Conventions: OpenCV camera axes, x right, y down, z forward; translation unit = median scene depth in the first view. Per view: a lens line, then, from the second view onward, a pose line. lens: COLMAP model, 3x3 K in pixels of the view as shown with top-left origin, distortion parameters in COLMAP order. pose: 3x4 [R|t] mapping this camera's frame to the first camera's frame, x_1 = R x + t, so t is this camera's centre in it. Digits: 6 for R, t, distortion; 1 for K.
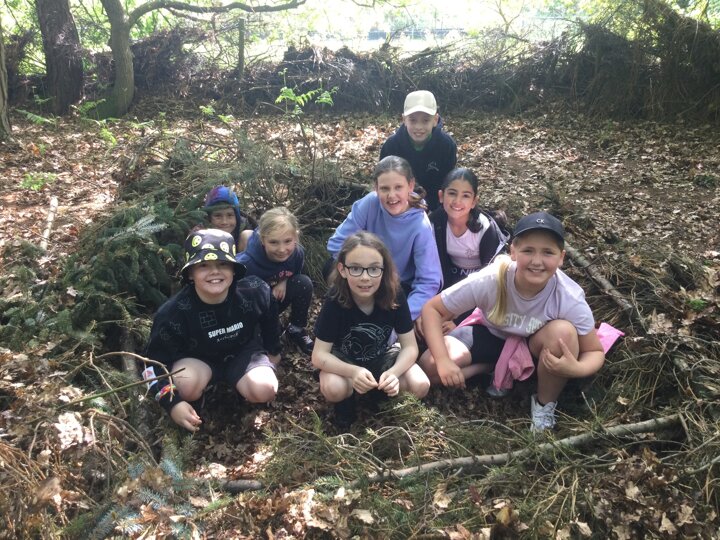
lens RADIAL K [[659.8, 0, 360.0], [0, 659.8, 270.0], [0, 0, 1]] dist [0.096499, -0.242900]
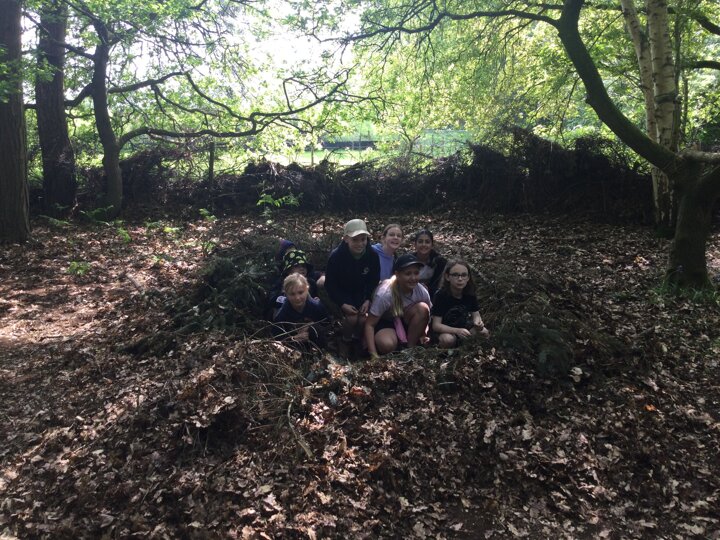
lens RADIAL K [[659.8, 0, 360.0], [0, 659.8, 270.0], [0, 0, 1]] dist [0.096499, -0.242900]
pose [[0.988122, -0.034641, 0.149717, -0.097616], [0.056712, 0.987692, -0.145769, 0.064110], [-0.142824, 0.152529, 0.977924, -0.242175]]
